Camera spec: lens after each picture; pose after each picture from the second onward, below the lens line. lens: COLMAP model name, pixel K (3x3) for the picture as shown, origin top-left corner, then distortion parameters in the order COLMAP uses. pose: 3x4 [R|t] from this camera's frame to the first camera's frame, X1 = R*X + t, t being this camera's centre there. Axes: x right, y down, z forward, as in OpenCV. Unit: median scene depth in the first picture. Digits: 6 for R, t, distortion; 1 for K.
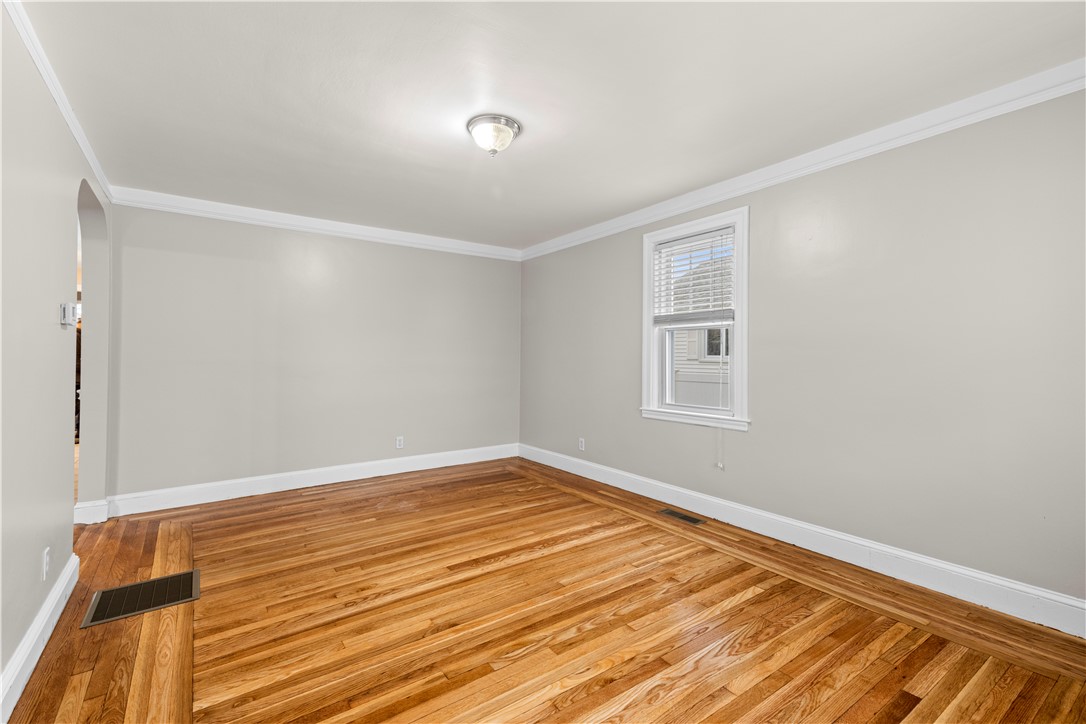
lens RADIAL K [[481.7, 0, 538.7], [0, 481.7, 356.4], [0, 0, 1]] dist [0.061142, -0.006951]
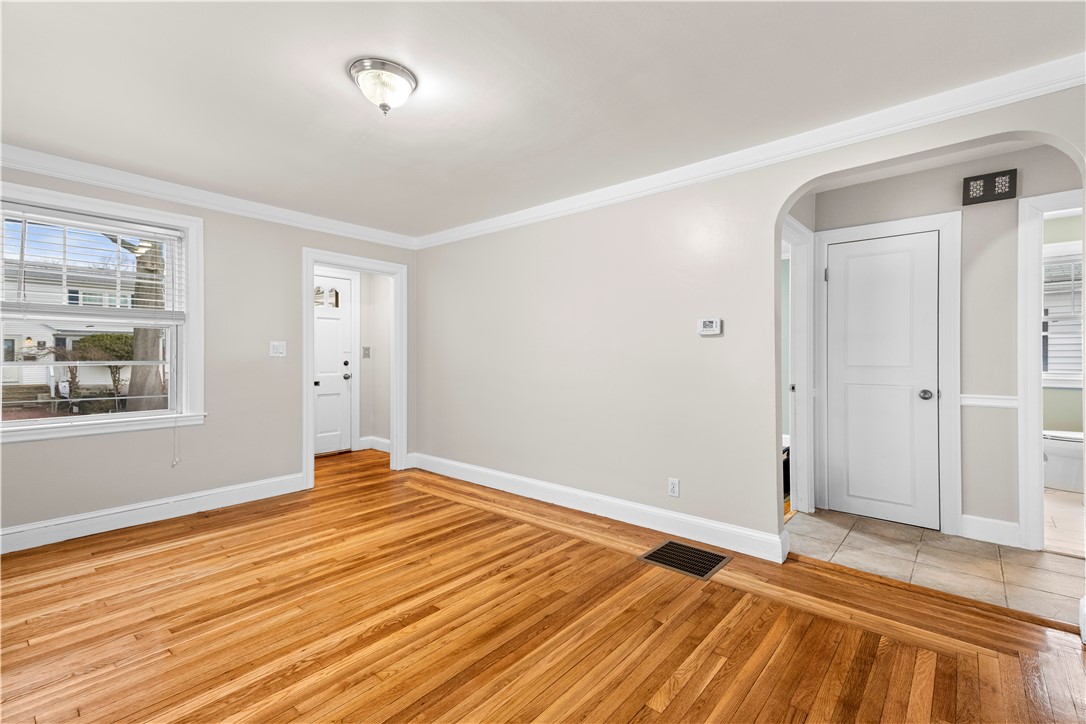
lens RADIAL K [[481.7, 0, 538.7], [0, 481.7, 356.4], [0, 0, 1]] dist [0.061142, -0.006951]
pose [[-0.970921, -0.002661, -0.239386, -0.147653], [-0.002378, 0.999996, -0.001468, -0.001356], [0.239389, -0.000856, -0.970923, 1.824269]]
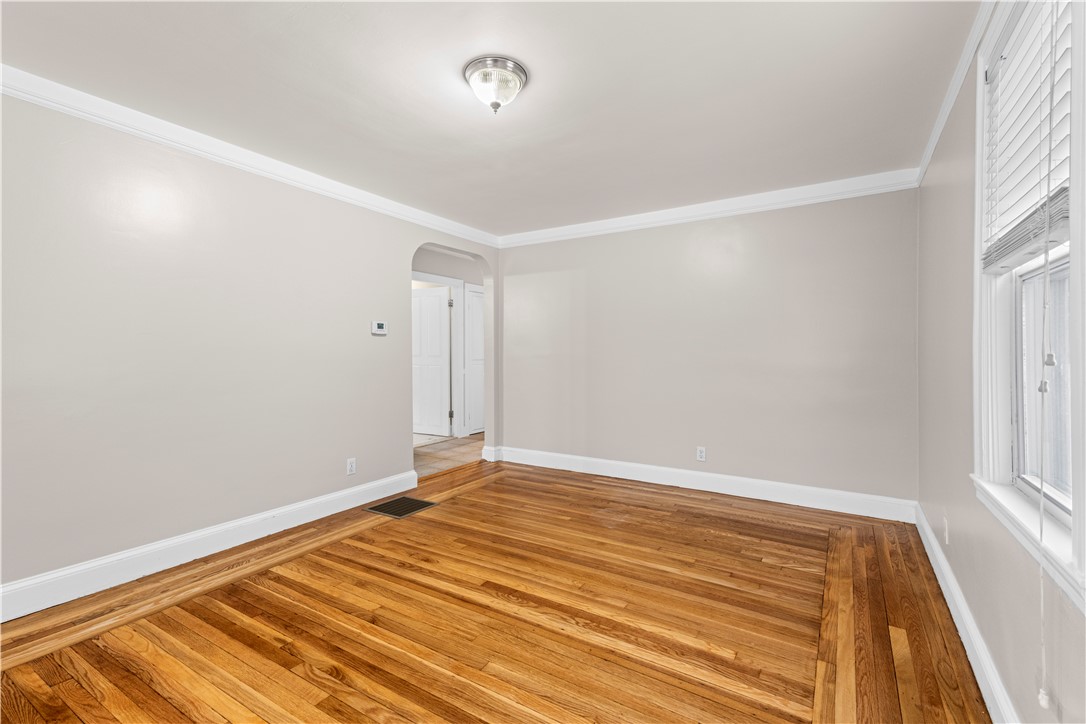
lens RADIAL K [[481.7, 0, 538.7], [0, 481.7, 356.4], [0, 0, 1]] dist [0.061142, -0.006951]
pose [[0.386544, 0.002947, -0.922266, 0.682165], [0.000521, 0.999994, 0.003413, 0.005976], [0.922271, -0.001800, 0.386540, 0.721675]]
